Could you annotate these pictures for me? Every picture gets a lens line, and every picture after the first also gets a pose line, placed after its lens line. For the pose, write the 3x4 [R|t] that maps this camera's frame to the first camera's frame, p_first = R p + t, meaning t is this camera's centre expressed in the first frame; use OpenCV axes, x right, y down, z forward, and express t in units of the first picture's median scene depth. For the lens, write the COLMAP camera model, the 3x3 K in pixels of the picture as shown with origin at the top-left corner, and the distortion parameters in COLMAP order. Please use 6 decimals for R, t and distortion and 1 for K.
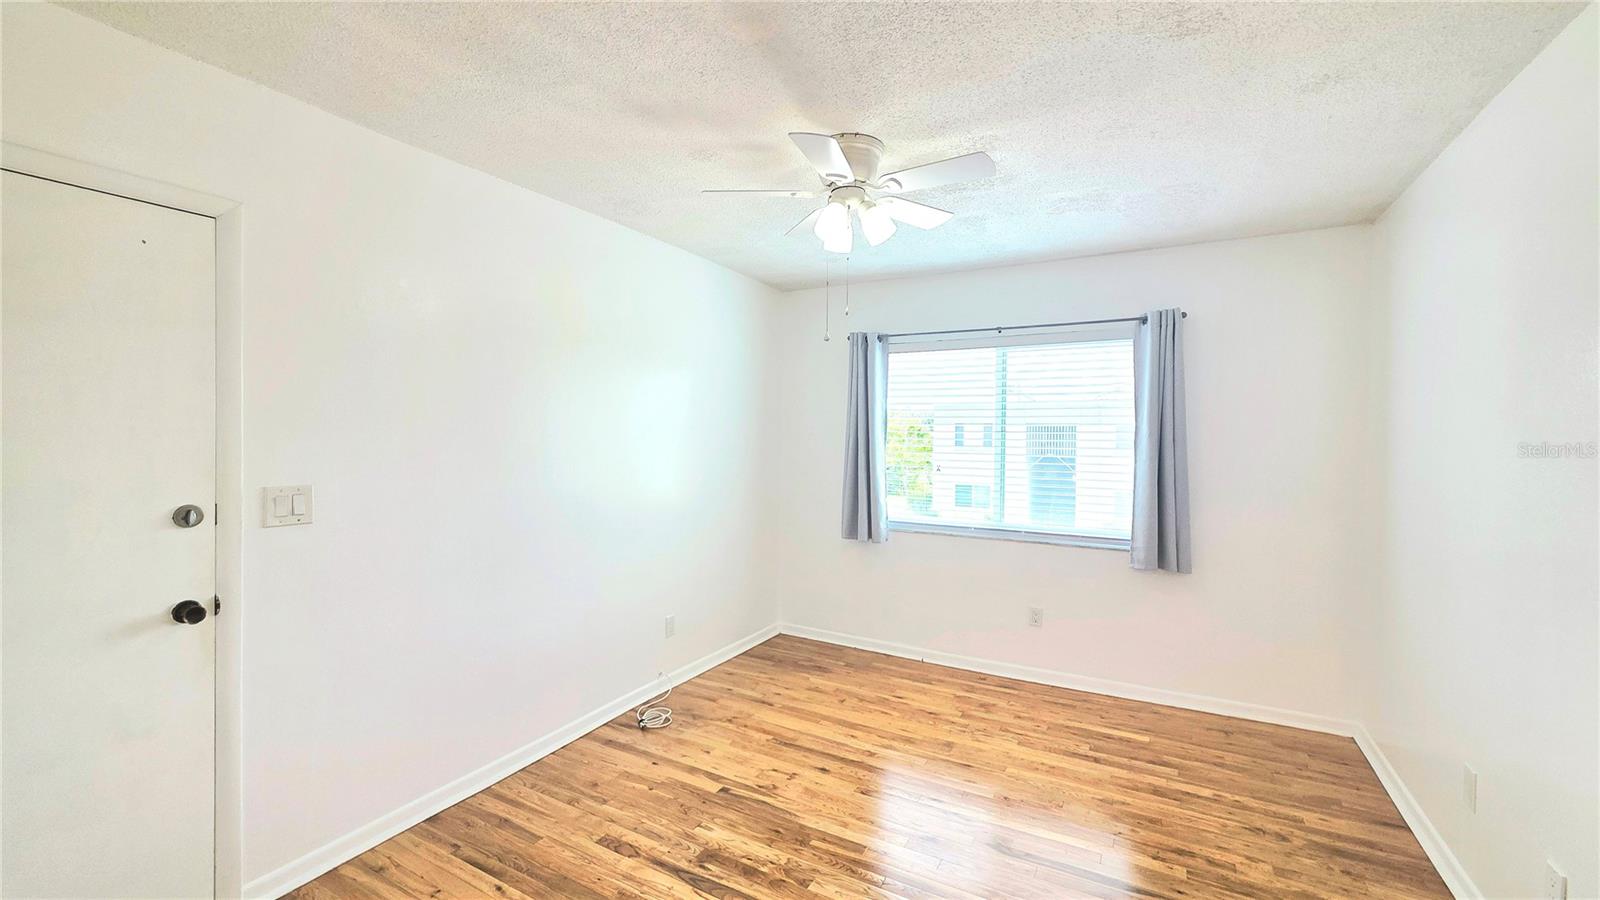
lens RADIAL K [[641.1, 0, 804.7], [0, 641.1, 459.6], [0, 0, 1]] dist [0.006310, -0.001877]
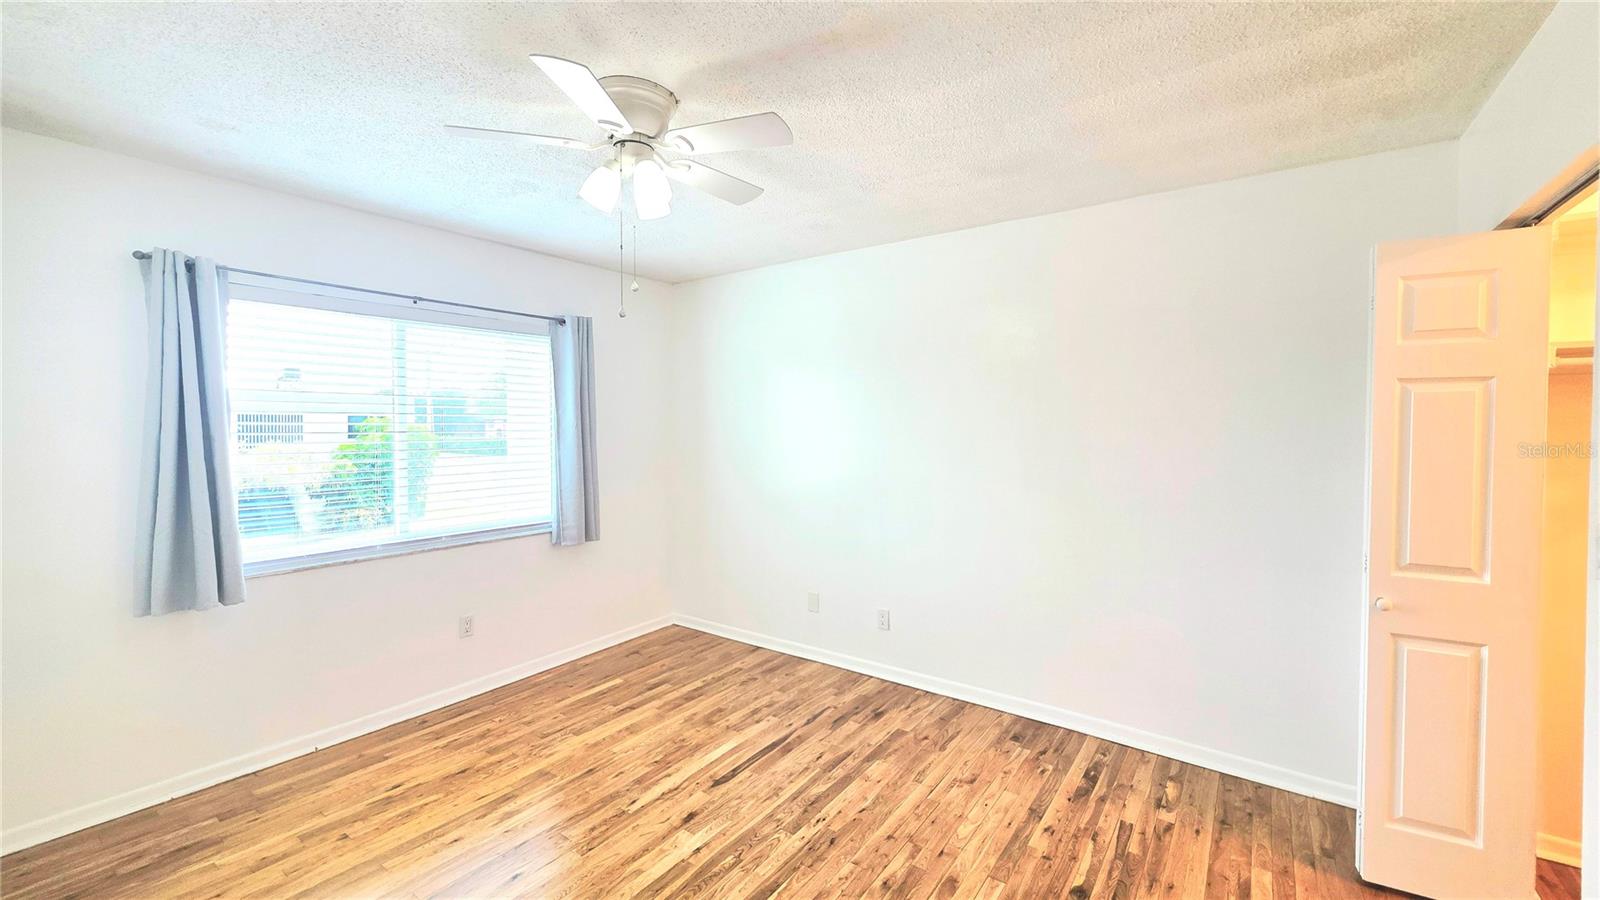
lens RADIAL K [[641.1, 0, 804.2], [0, 641.1, 454.5], [0, 0, 1]] dist [0.006310, -0.001877]
pose [[0.114923, -0.055900, 0.991800, -0.538341], [0.043939, 0.997724, 0.051142, -0.026383], [-0.992402, 0.037701, 0.117117, 0.464533]]
